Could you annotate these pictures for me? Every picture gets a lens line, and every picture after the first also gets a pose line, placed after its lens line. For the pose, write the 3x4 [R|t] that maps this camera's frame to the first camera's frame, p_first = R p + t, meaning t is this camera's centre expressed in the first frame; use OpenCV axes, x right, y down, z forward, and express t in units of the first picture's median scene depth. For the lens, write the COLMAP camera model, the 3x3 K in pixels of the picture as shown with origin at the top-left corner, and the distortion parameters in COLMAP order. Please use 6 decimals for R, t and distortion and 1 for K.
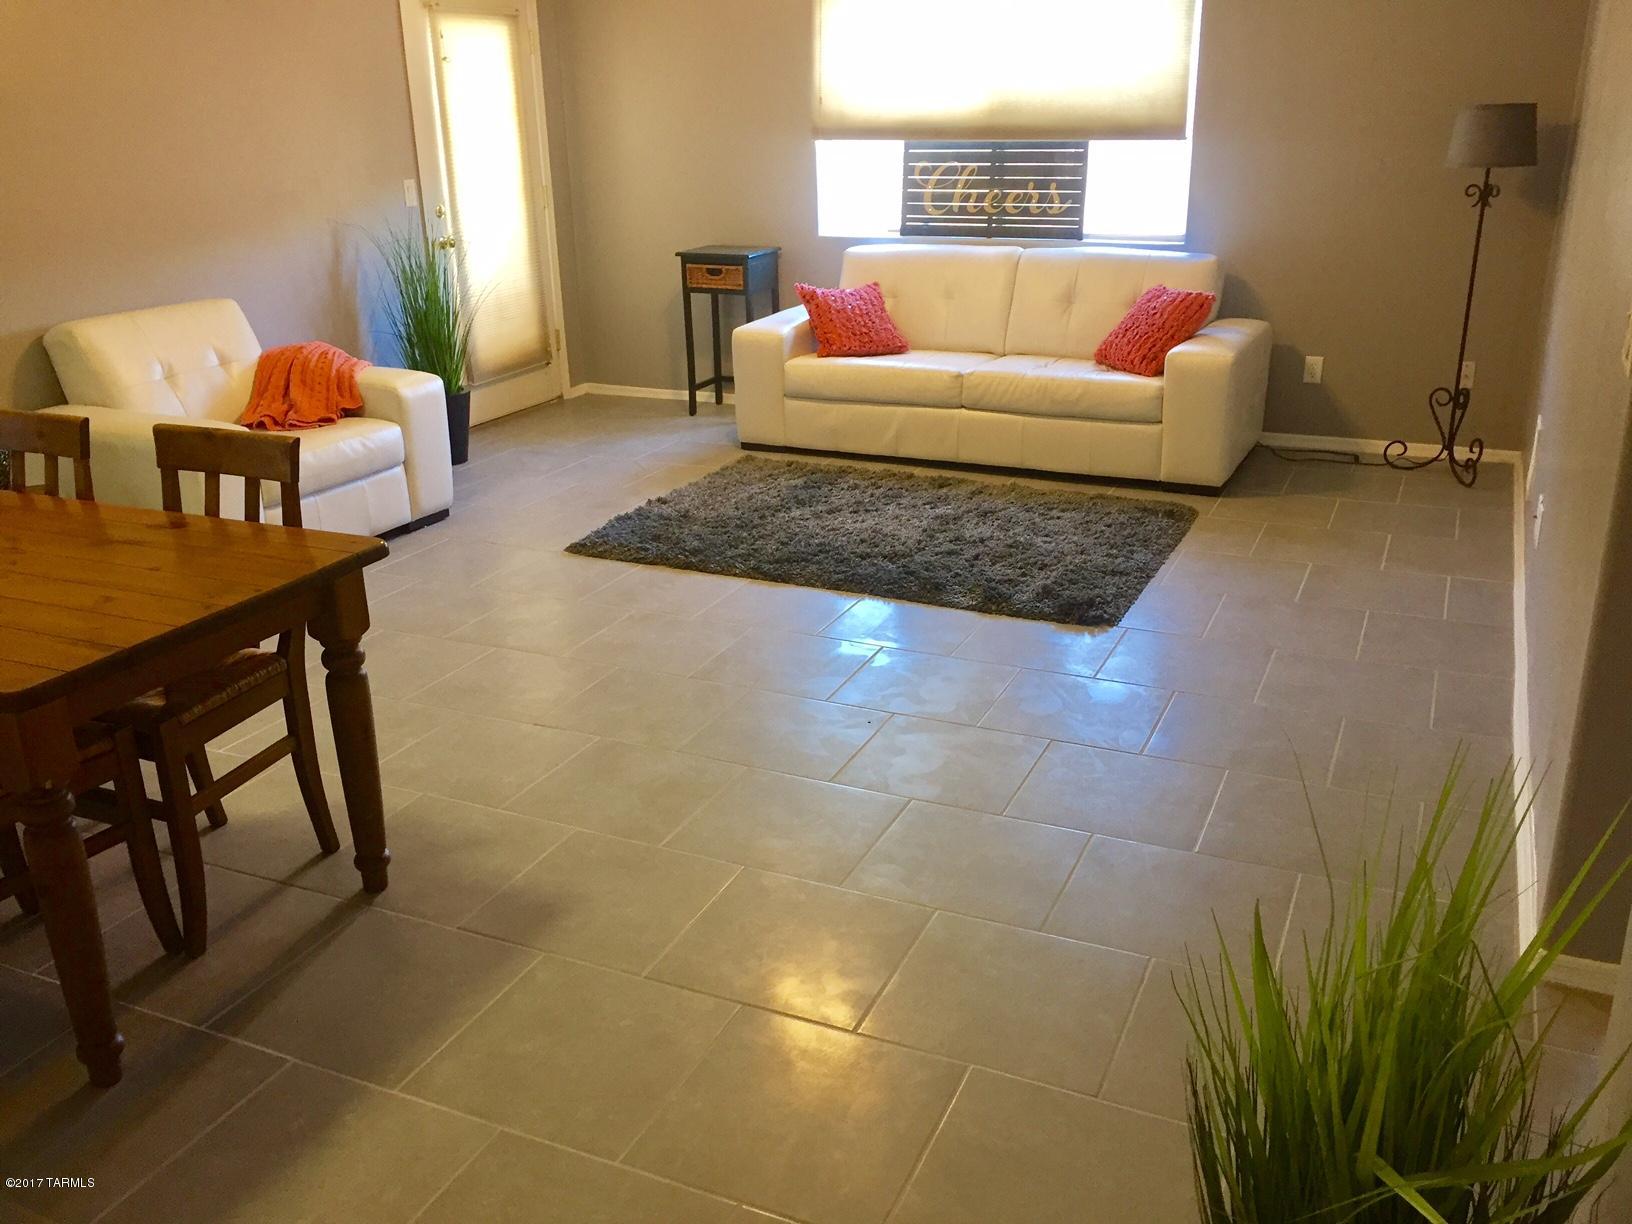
lens RADIAL K [[1394.7, 0, 828.2], [0, 1394.7, 604.5], [0, 0, 1]] dist [0.100630, -0.141260]
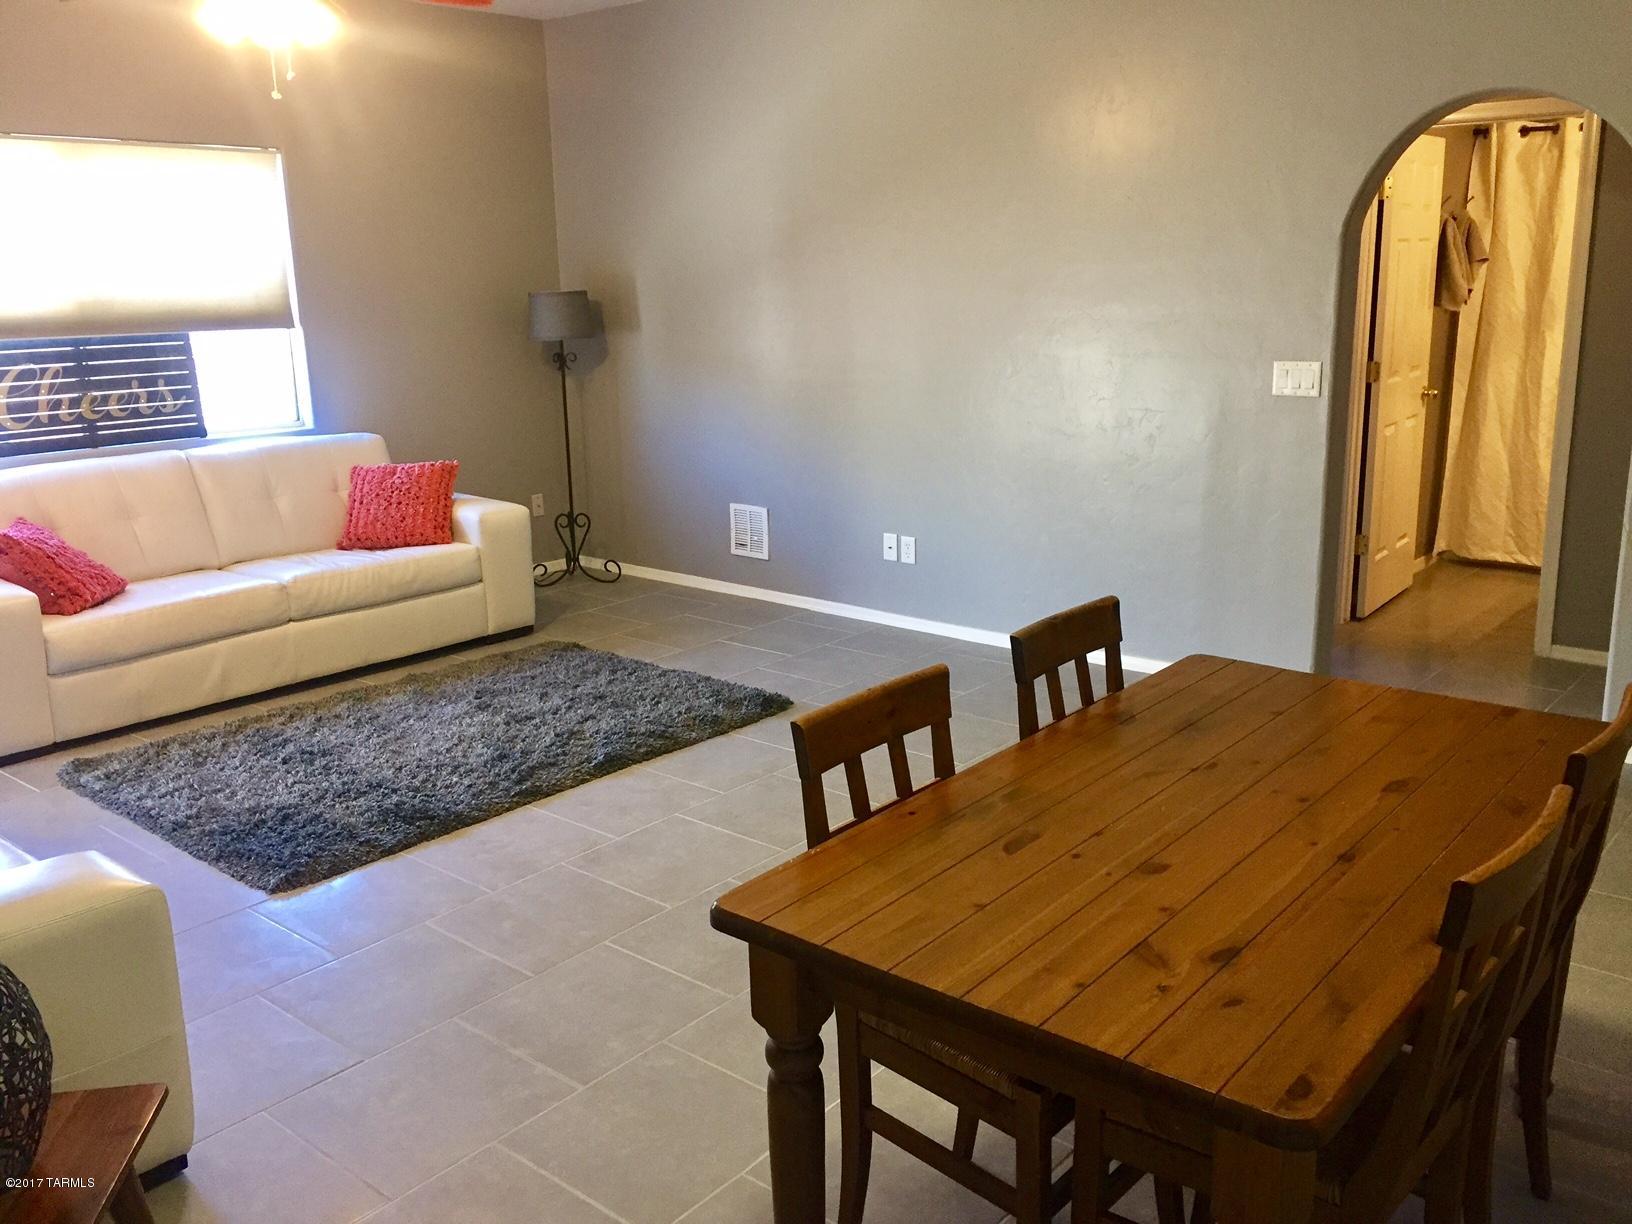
lens RADIAL K [[1394.7, 0, 828.2], [0, 1394.7, 604.5], [0, 0, 1]] dist [0.100630, -0.141260]
pose [[0.267309, -0.218175, 0.938587, -0.591346], [0.341399, 0.932293, 0.119482, -0.129649], [-0.901107, 0.288494, 0.323695, 0.371862]]
